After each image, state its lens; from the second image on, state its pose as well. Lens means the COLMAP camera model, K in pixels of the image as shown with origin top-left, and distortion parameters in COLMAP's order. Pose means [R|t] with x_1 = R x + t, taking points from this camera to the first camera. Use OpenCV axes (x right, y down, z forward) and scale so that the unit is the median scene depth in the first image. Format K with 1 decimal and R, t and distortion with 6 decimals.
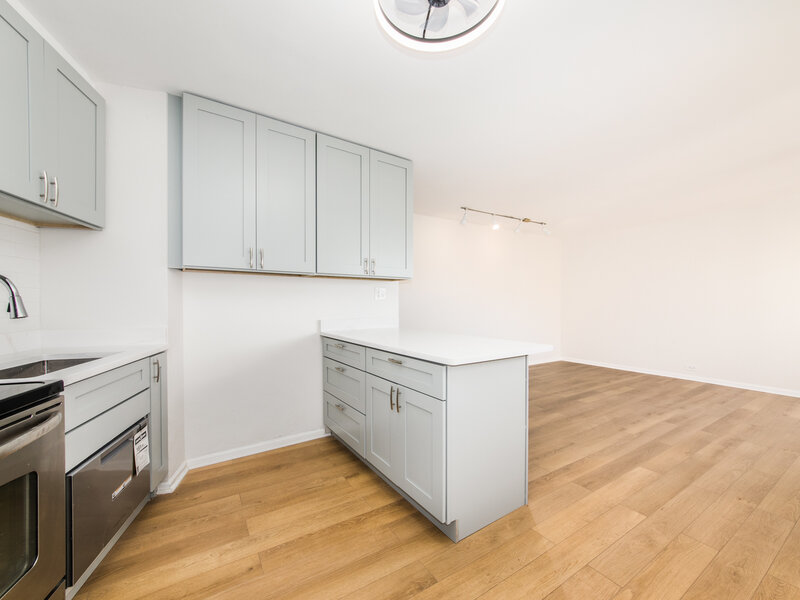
lens RADIAL K [[330.1, 0, 395.3], [0, 330.1, 314.4], [0, 0, 1]] dist [-0.000595, 0.000512]
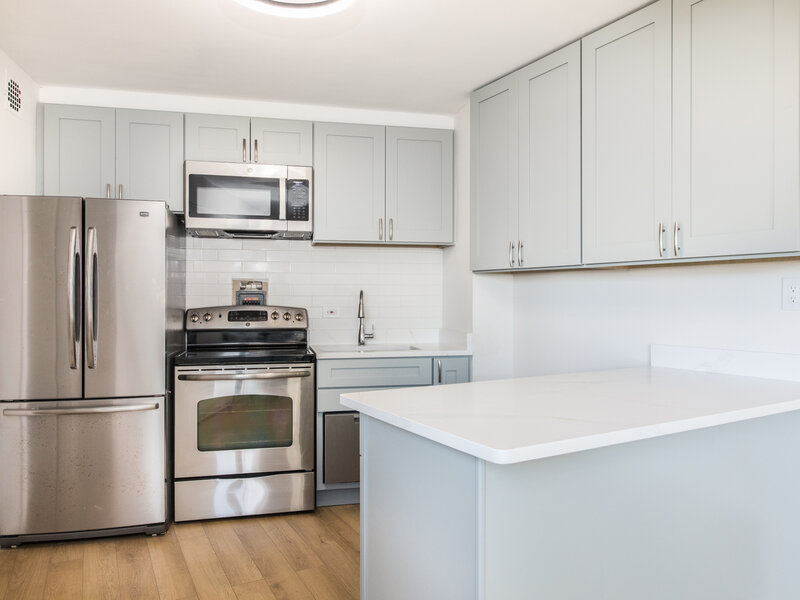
lens RADIAL K [[594.4, 0, 400.0], [0, 594.4, 300.0], [0, 0, 1]] dist [-0.003143, -0.001352]
pose [[-0.085945, 0.004868, -0.996288, 0.646115], [-0.034375, 0.999378, 0.007849, -0.042192], [0.995707, 0.034922, -0.085724, 0.533770]]
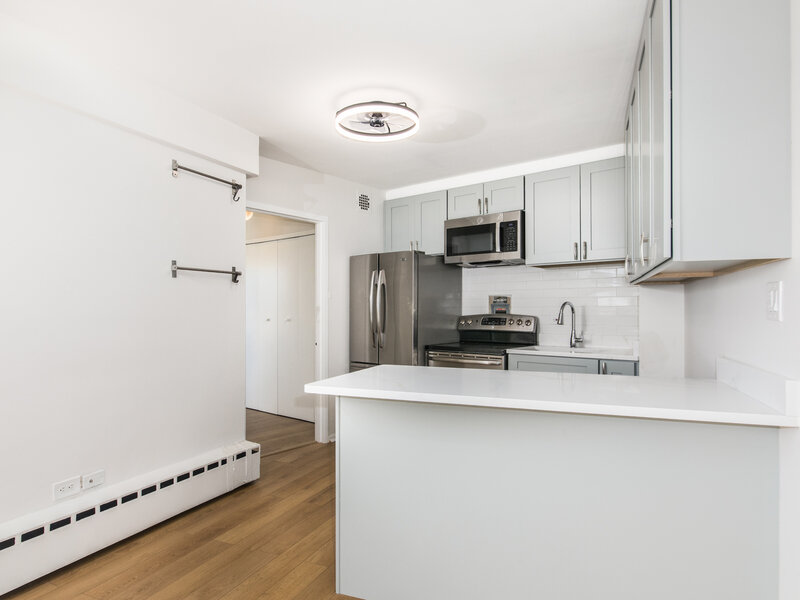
lens RADIAL K [[489.0, 0, 400.0], [0, 489.0, 300.0], [0, 0, 1]] dist [0.000703, 0.000197]
pose [[-0.838762, -0.008720, -0.544428, 0.469450], [-0.015807, 0.999840, 0.008339, -0.057901], [0.544268, 0.015600, -0.838766, 1.124381]]
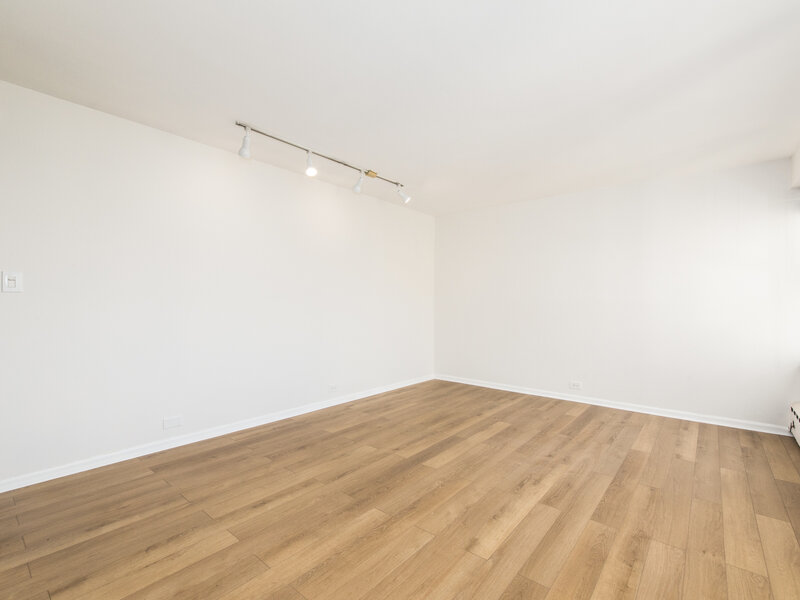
lens RADIAL K [[379.6, 0, 423.0], [0, 379.6, 299.8], [0, 0, 1]] dist [-0.000532, -0.001189]
pose [[0.938005, 0.011737, 0.346422, 0.365978], [0.000448, 0.999385, -0.035074, -0.012586], [-0.346621, 0.033055, 0.937423, 0.411812]]
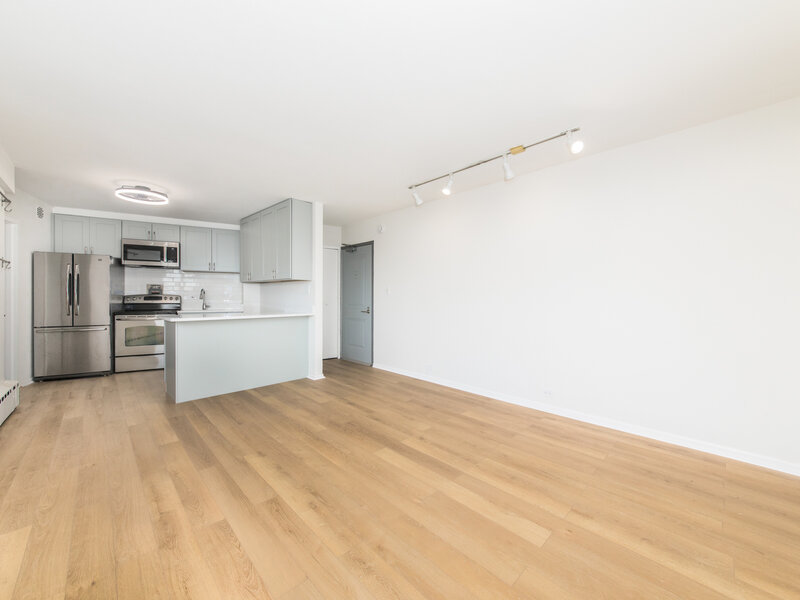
lens RADIAL K [[325.6, 0, 400.0], [0, 325.6, 300.0], [0, 0, 1]] dist [-0.001391, 0.000098]
pose [[0.187156, 0.008887, -0.982290, 1.367536], [-0.034128, 0.999414, 0.002539, -0.029610], [0.981737, 0.033048, 0.187349, 1.056743]]
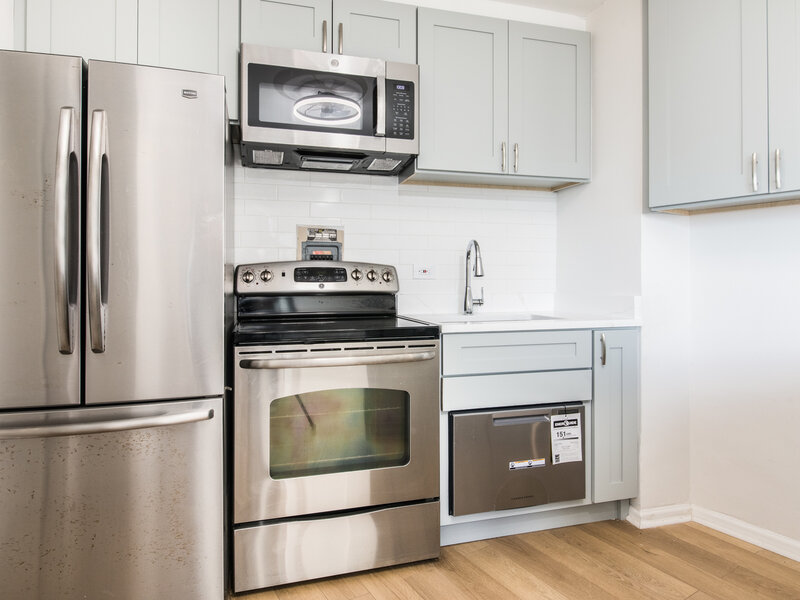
lens RADIAL K [[495.7, 0, 398.4], [0, 495.7, 278.4], [0, 0, 1]] dist [-0.001528, -0.000037]
pose [[-0.019496, -0.004213, -0.999801, 0.223656], [-0.033530, 0.999431, -0.003558, 0.011933], [0.999248, 0.033454, -0.019626, 0.266702]]
